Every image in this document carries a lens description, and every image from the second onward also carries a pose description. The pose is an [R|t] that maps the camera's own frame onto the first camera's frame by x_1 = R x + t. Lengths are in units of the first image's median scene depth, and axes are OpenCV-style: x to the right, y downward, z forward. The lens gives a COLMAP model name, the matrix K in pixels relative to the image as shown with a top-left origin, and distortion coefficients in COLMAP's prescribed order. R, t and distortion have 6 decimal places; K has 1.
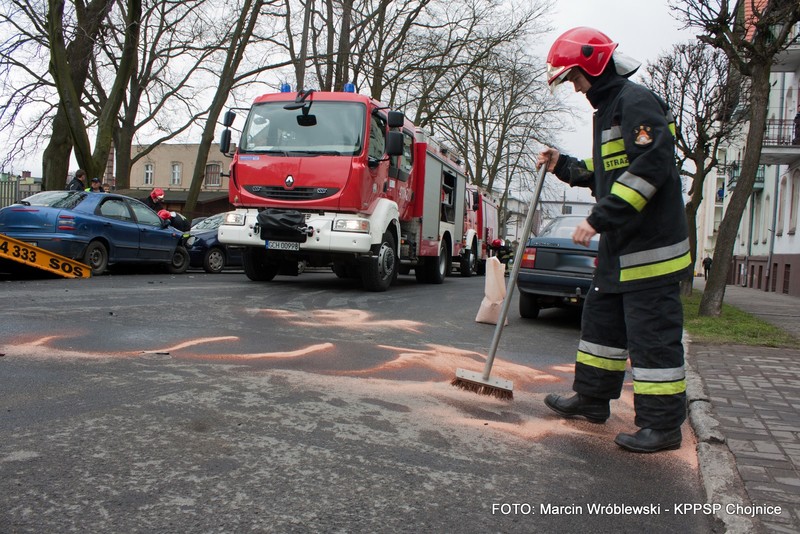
lens RADIAL K [[657.7, 0, 393.9], [0, 657.7, 264.1], [0, 0, 1]] dist [-0.122007, 0.082995]
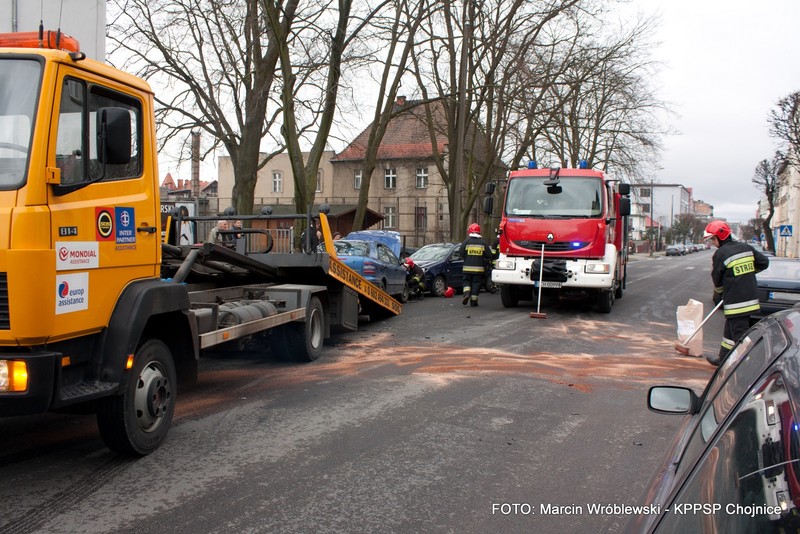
lens RADIAL K [[657.7, 0, 406.1], [0, 657.7, 272.9], [0, 0, 1]] dist [-0.122007, 0.082995]
pose [[0.995012, -0.037242, -0.092541, -0.336661], [0.039810, 0.998867, 0.026067, -0.099557], [0.091466, -0.029621, 0.995368, -0.402349]]
